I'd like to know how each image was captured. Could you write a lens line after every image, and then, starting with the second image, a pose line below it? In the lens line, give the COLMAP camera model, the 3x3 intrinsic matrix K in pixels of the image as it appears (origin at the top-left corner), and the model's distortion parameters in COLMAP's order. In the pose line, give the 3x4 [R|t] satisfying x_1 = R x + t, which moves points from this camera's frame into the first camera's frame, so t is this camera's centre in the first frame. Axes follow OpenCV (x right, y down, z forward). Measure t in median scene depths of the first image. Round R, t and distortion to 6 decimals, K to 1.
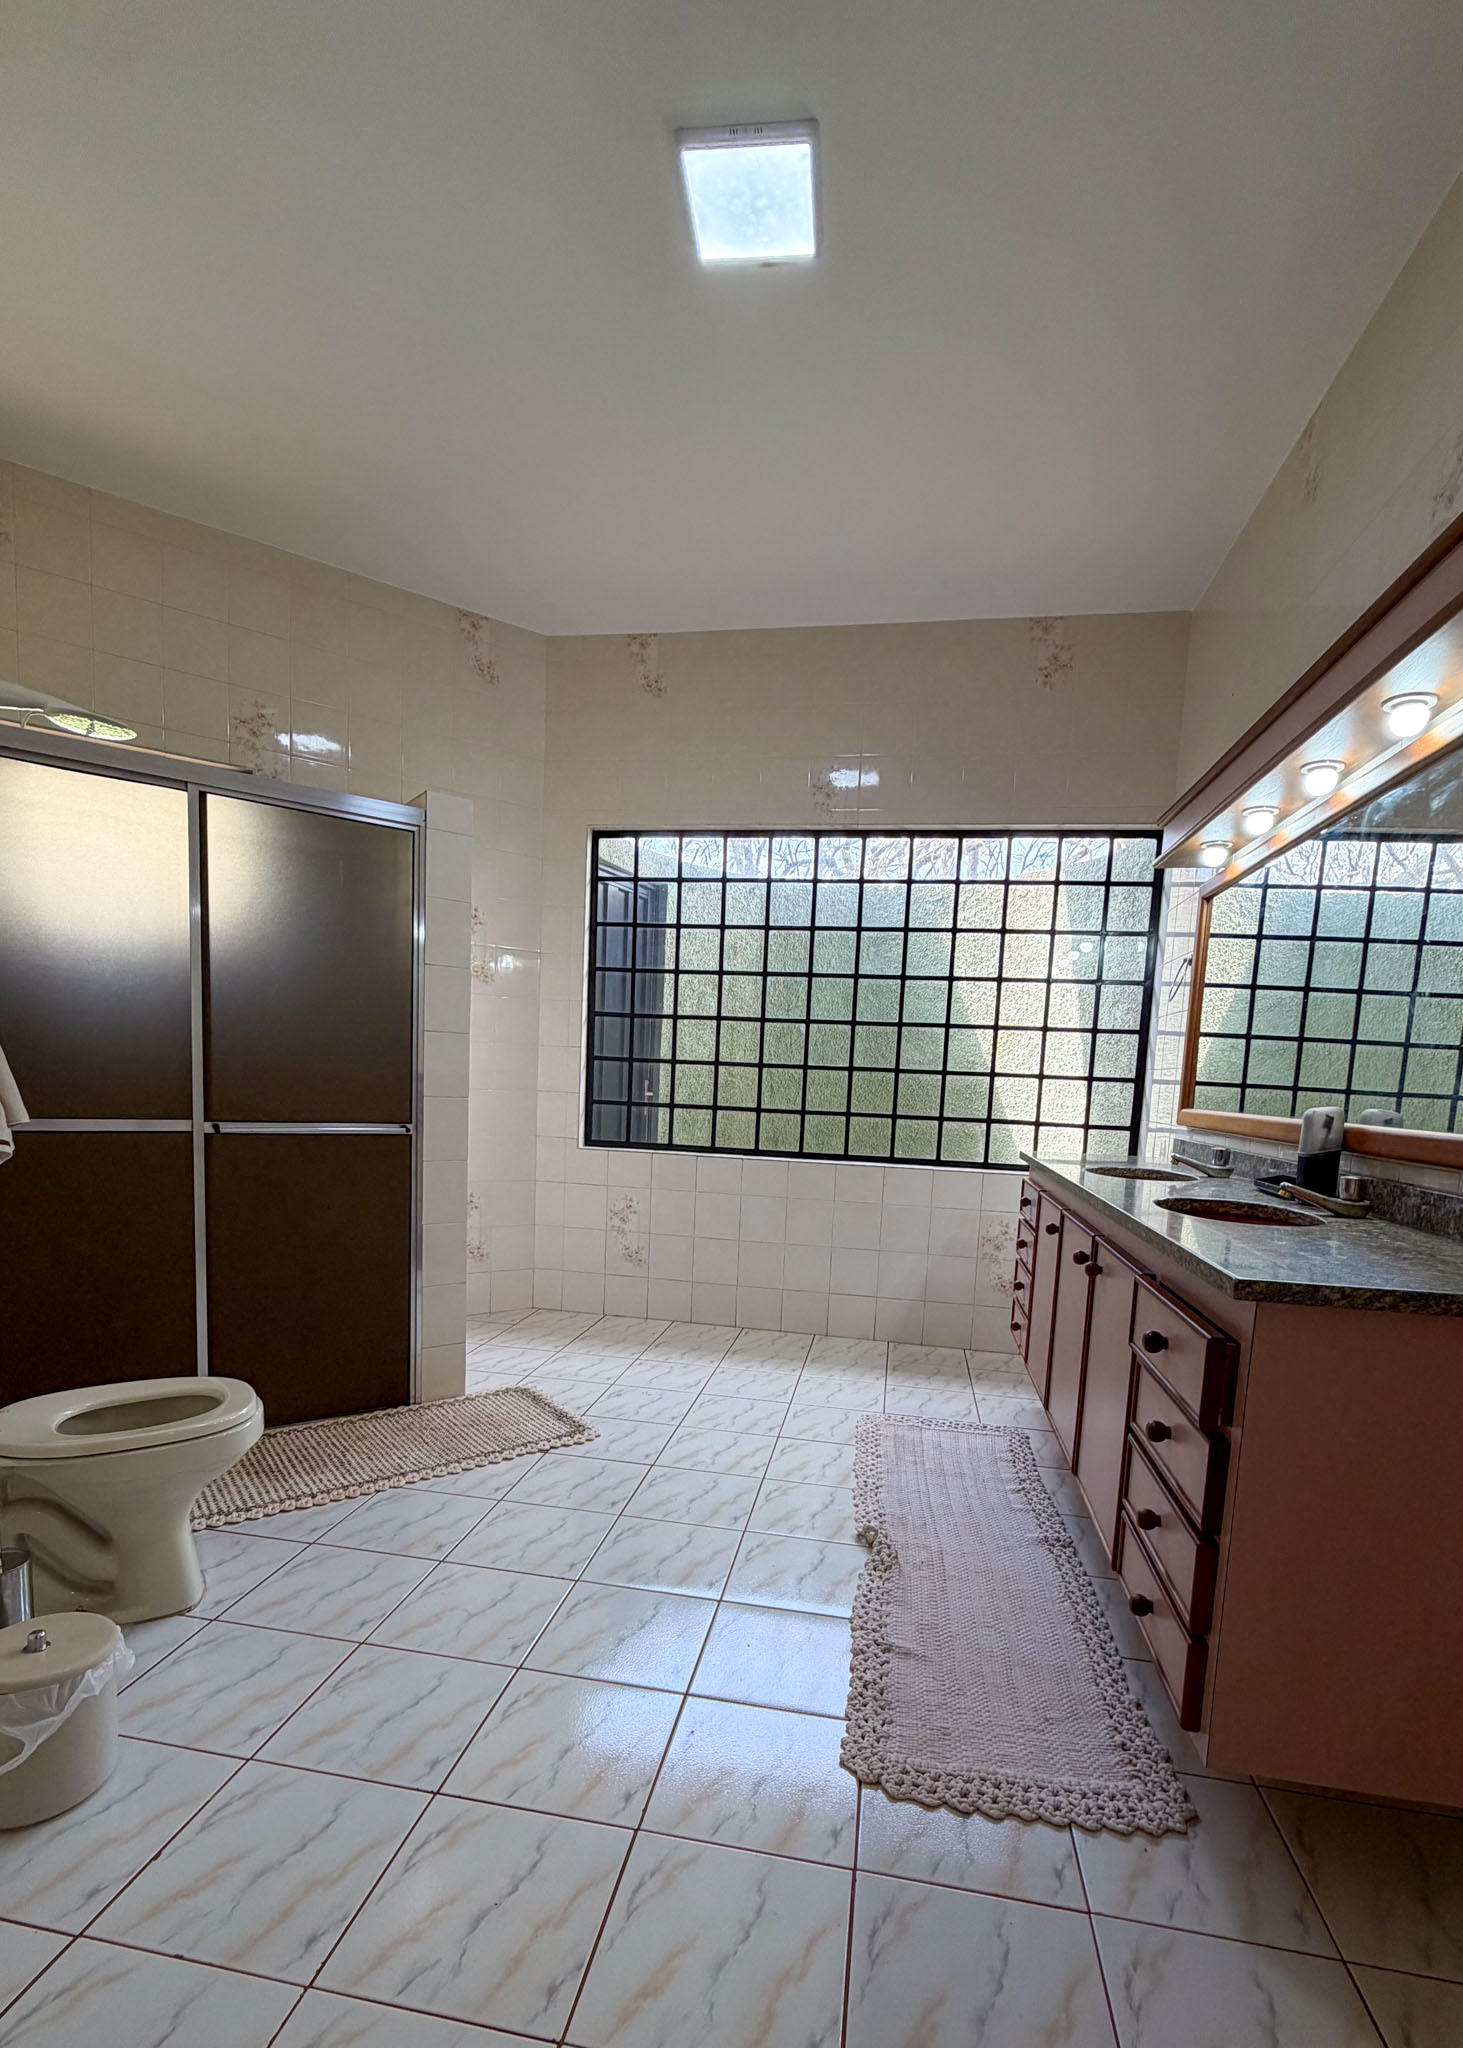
lens RADIAL K [[1021.8, 0, 731.5], [0, 1021.8, 1024.0], [0, 0, 1]] dist [0.011708, -0.007552]
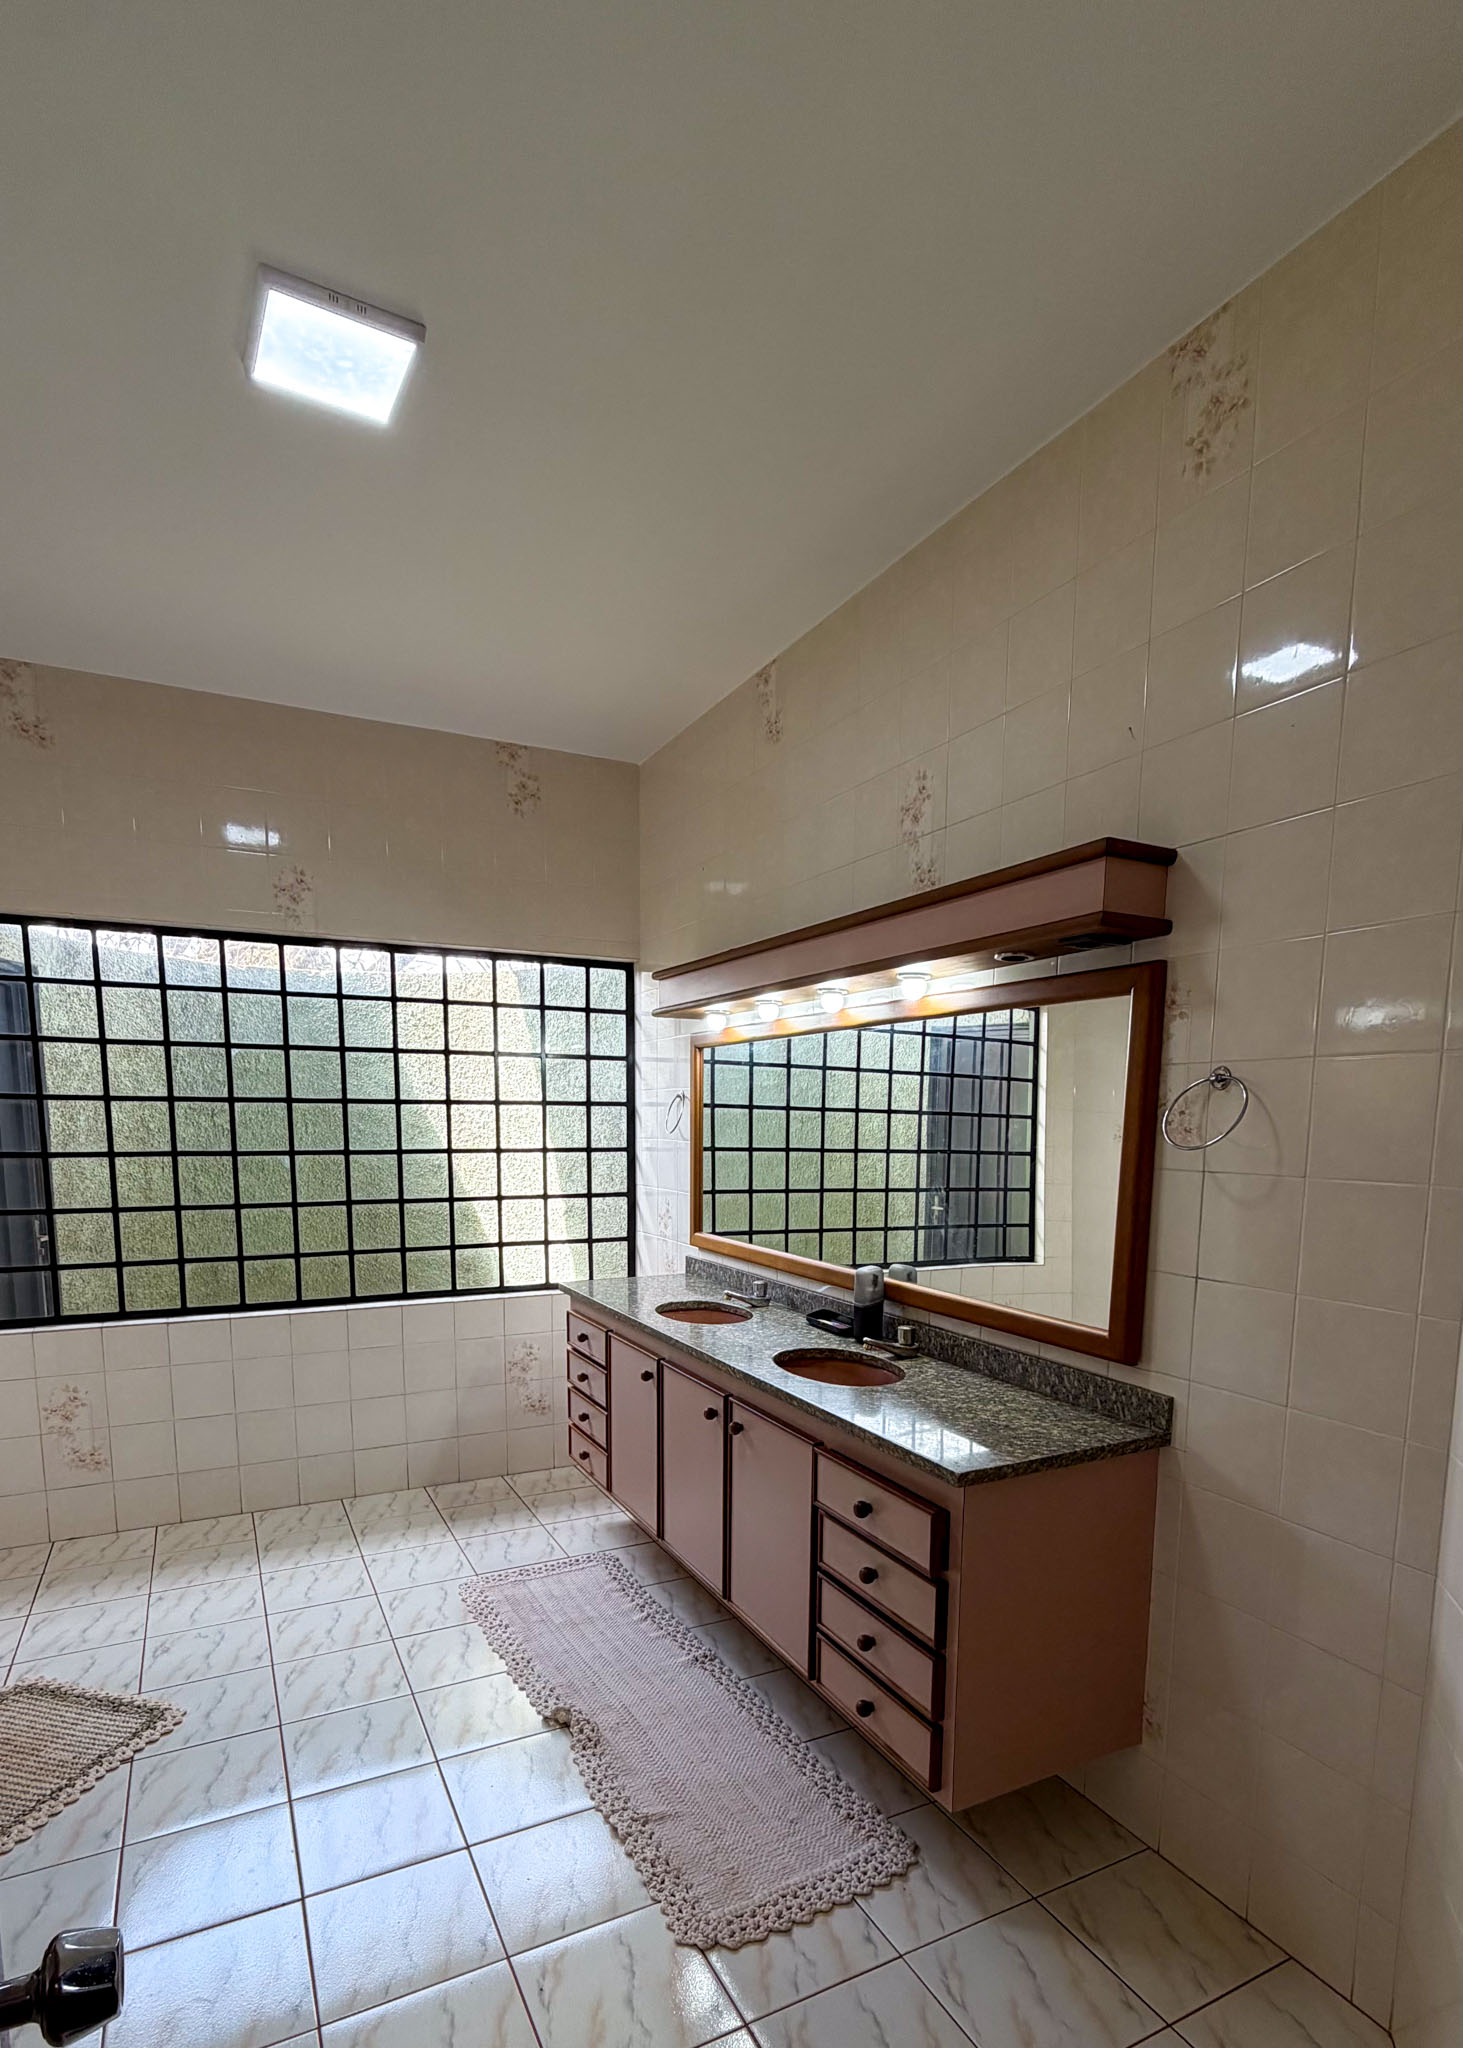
lens RADIAL K [[1068.5, 0, 731.5], [0, 1068.5, 1024.0], [0, 0, 1]] dist [-0.001917, 0.000435]
pose [[0.792217, -0.018871, 0.609947, -0.331734], [0.018438, 0.999806, 0.006986, -0.199326], [-0.609961, 0.005712, 0.792411, -0.009425]]
